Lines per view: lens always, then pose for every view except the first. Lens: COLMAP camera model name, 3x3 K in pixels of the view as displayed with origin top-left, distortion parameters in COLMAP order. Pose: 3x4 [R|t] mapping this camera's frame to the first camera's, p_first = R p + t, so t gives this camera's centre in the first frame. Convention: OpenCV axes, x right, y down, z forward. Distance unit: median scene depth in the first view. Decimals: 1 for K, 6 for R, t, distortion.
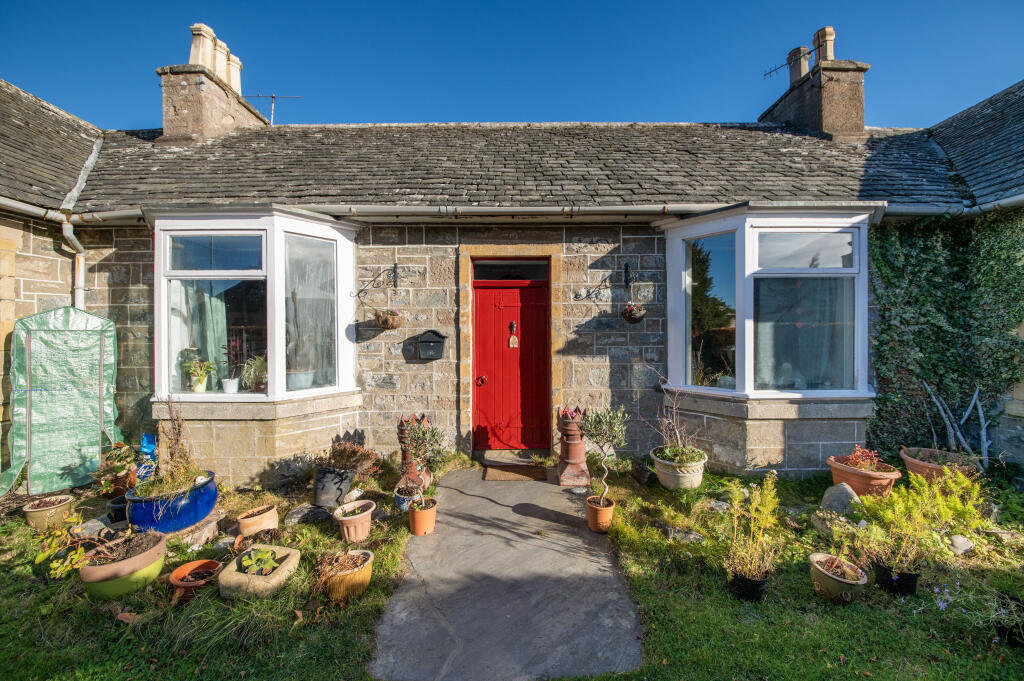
lens RADIAL K [[384.4, 0, 512.0], [0, 384.4, 340.5], [0, 0, 1]] dist [0.000626, -0.012380]
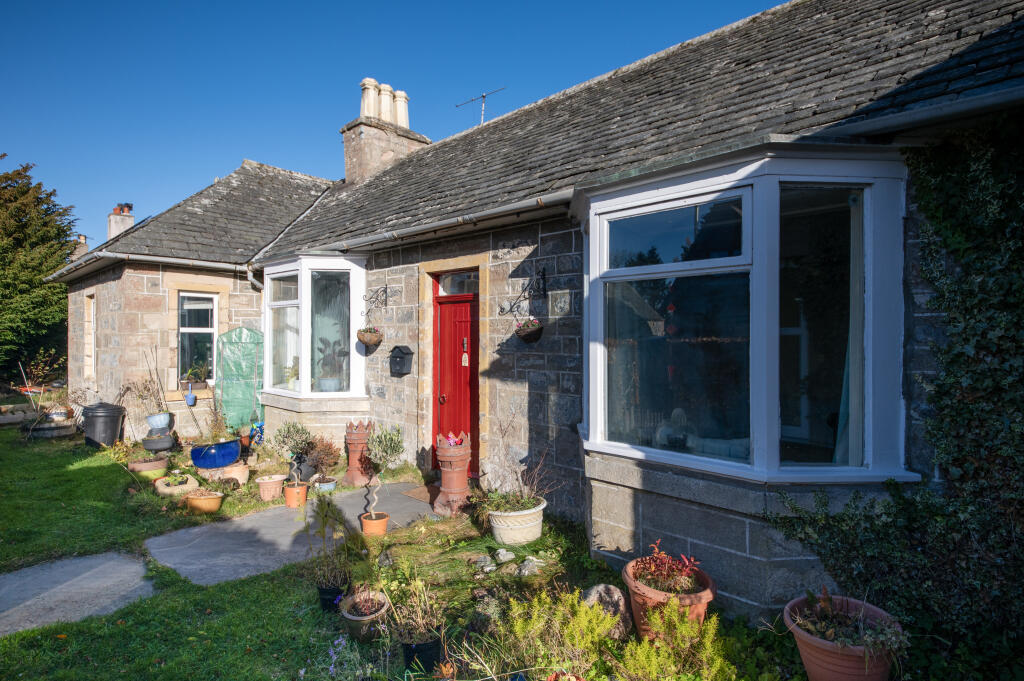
lens RADIAL K [[573.2, 0, 512.0], [0, 573.2, 340.5], [0, 0, 1]] dist [0.017247, 0.000197]
pose [[0.700963, 0.012155, -0.713094, 1.111571], [-0.020865, 0.999776, -0.003468, -0.042587], [0.712892, 0.017310, 0.701060, 0.110975]]
